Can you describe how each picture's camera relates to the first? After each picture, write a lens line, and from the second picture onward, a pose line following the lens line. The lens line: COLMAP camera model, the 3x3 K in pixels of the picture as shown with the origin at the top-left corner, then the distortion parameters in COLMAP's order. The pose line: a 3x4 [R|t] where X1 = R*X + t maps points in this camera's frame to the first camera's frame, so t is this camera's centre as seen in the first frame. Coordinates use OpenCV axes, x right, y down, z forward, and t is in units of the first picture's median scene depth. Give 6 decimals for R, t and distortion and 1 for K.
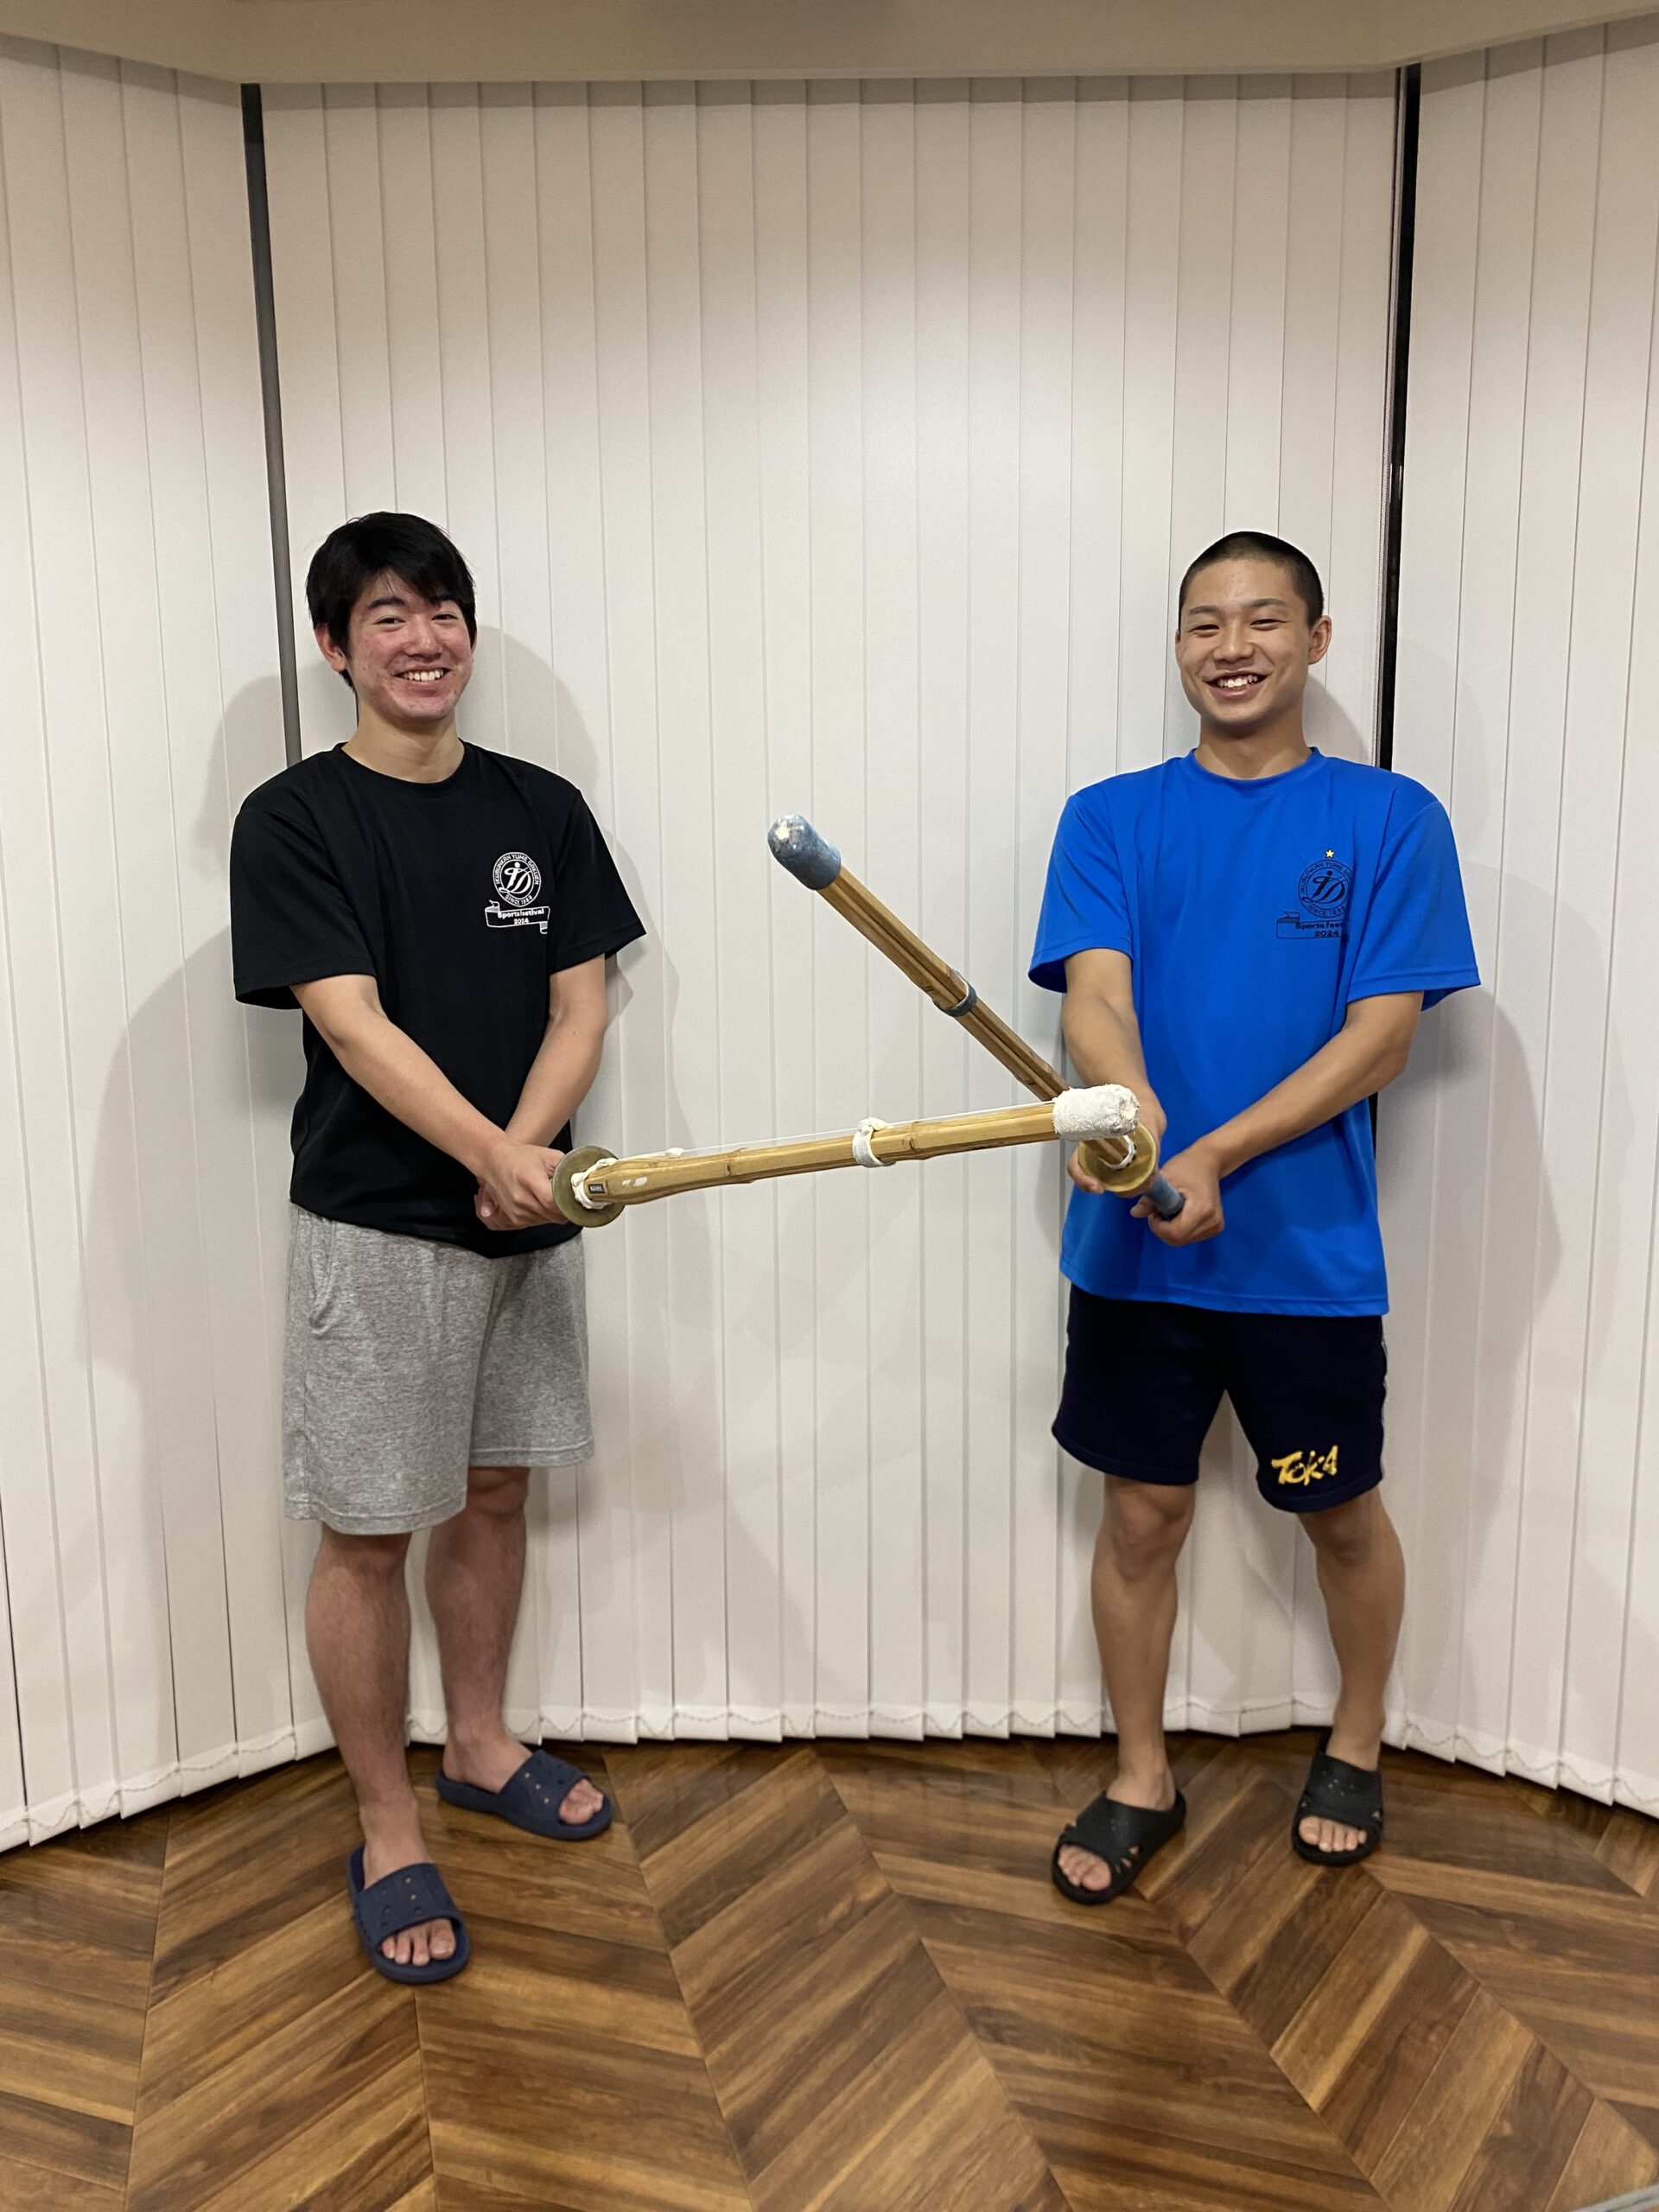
lens RADIAL K [[1690.9, 0, 827.8], [0, 1690.9, 1103.6], [0, 0, 1]] dist [0.002537, 0.000488]
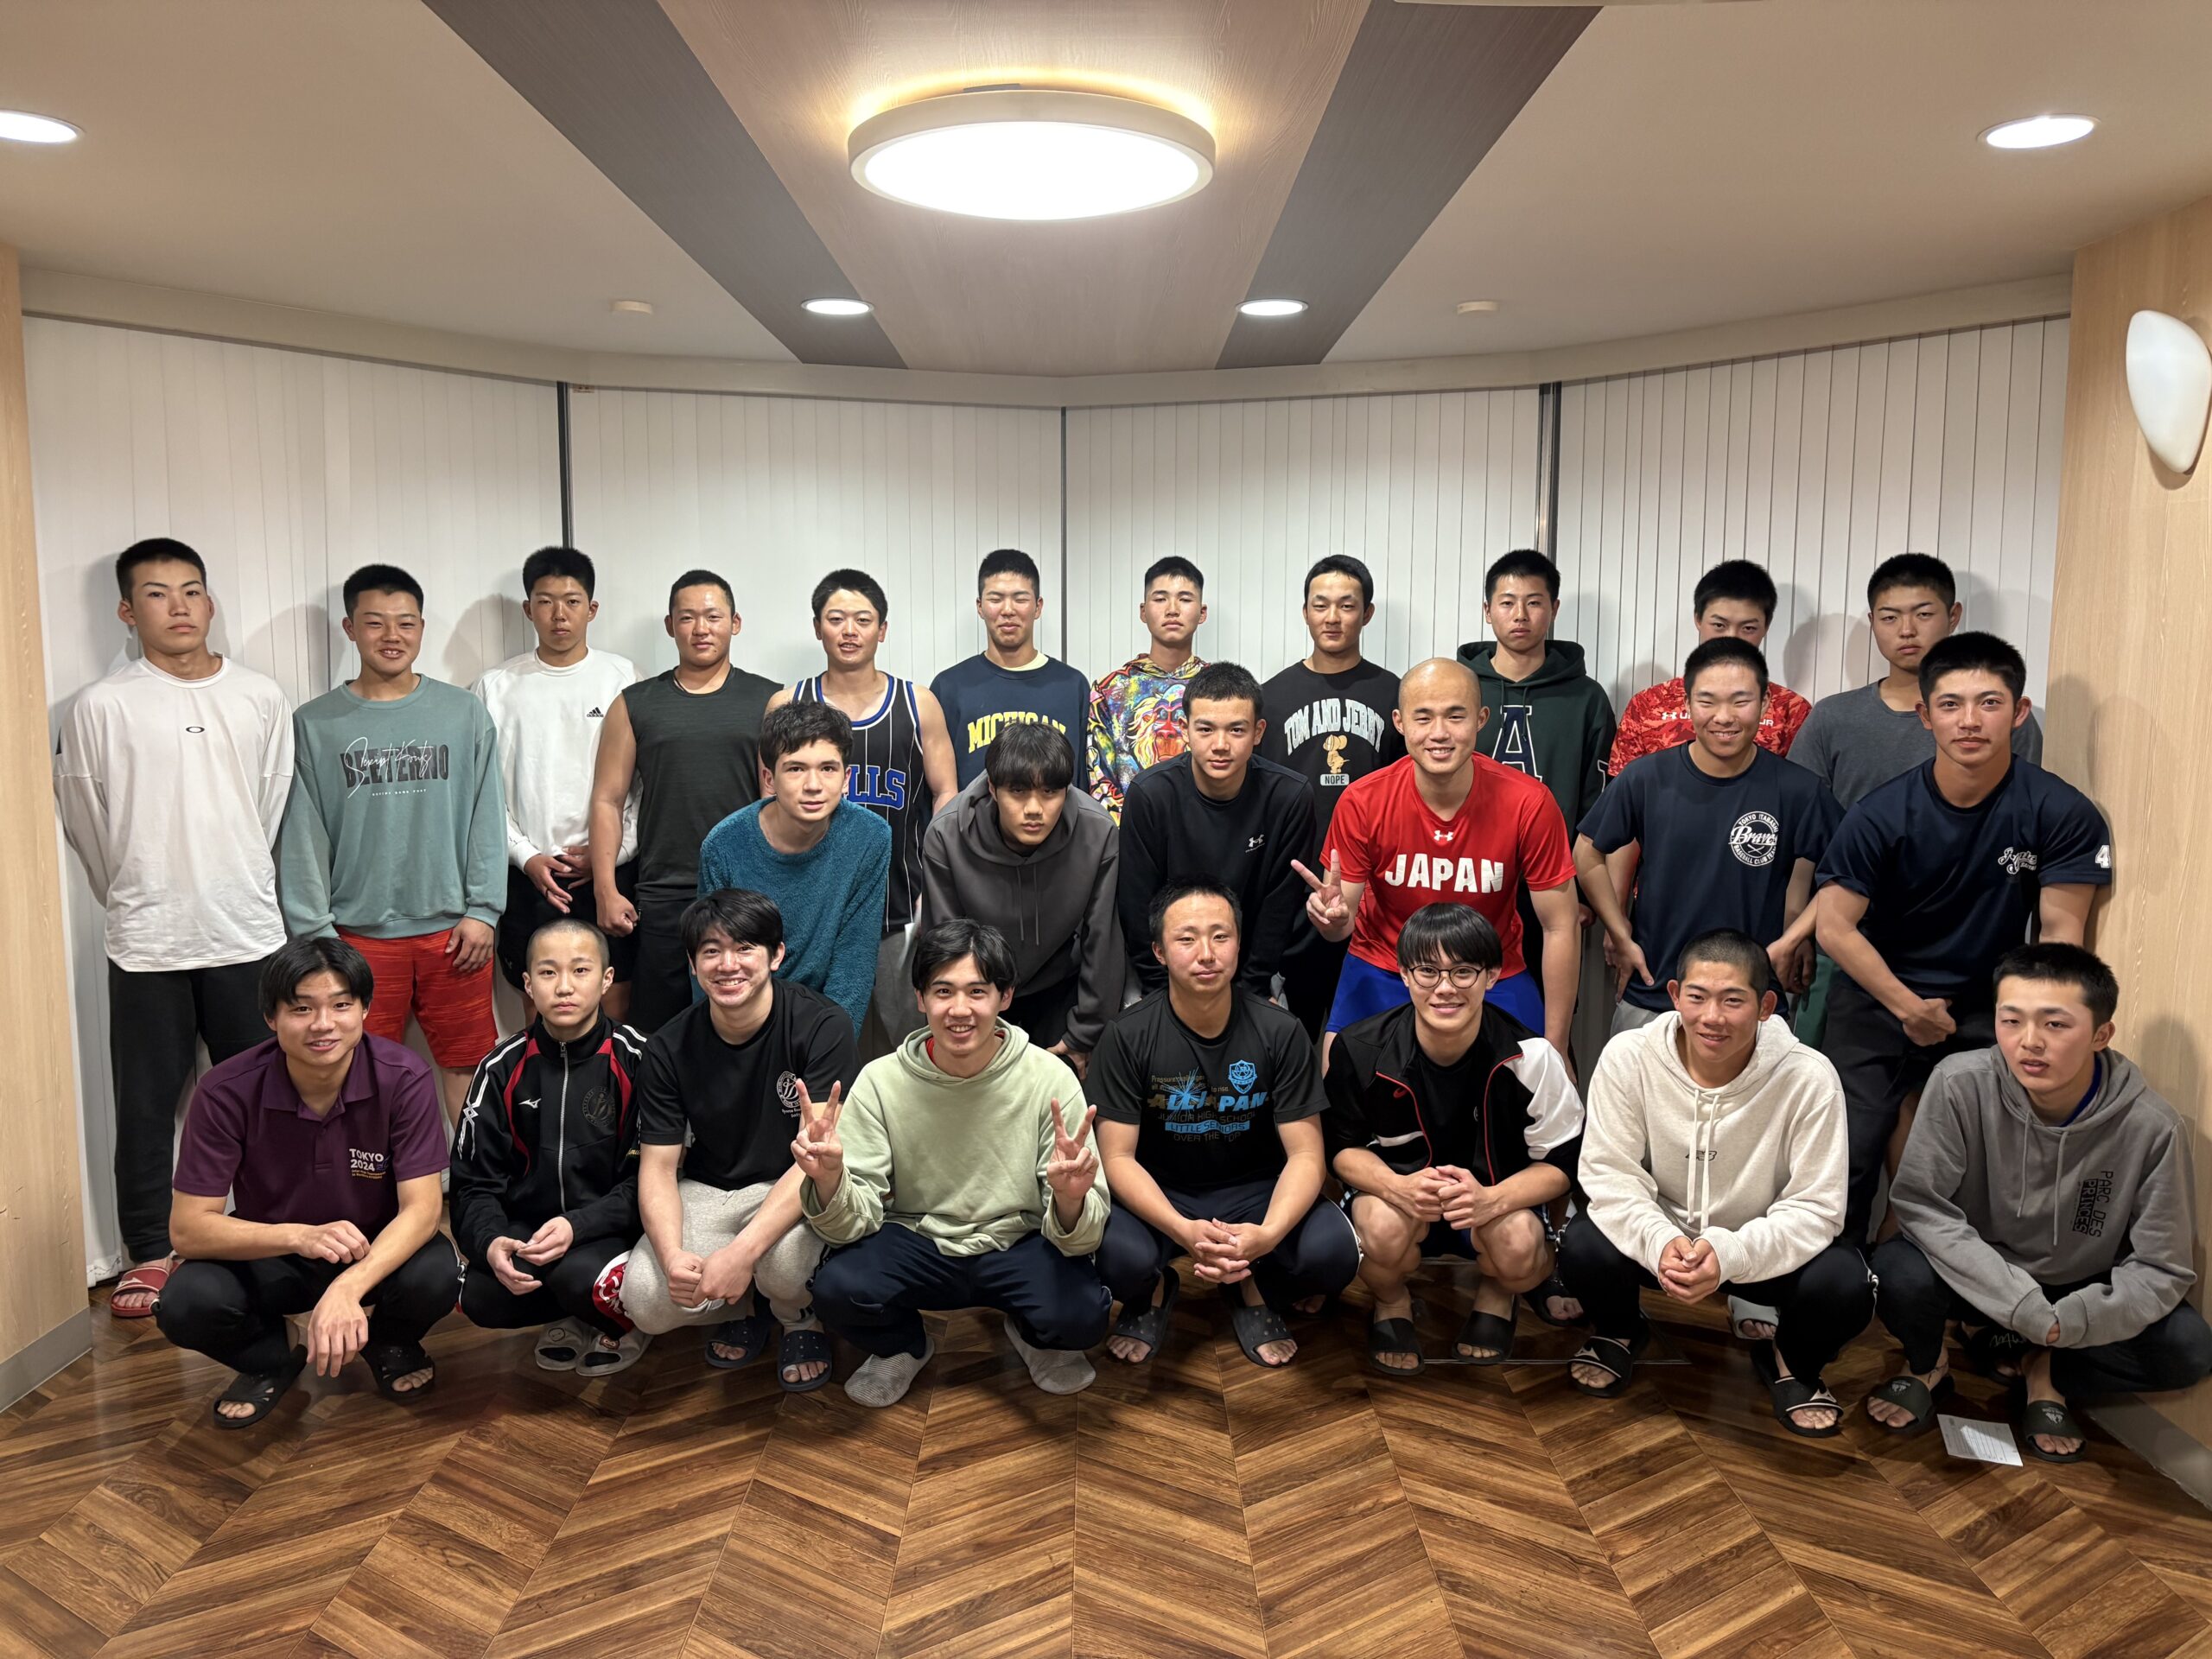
lens RADIAL K [[1682.2, 0, 1105.9], [0, 1682.2, 828.7], [0, 0, 1]] dist [0.007731, 0.005206]
pose [[0.956188, 0.044067, -0.289416, 0.196894], [-0.060527, 0.997004, -0.048168, -0.008154], [0.286427, 0.063575, 0.955991, -0.485597]]
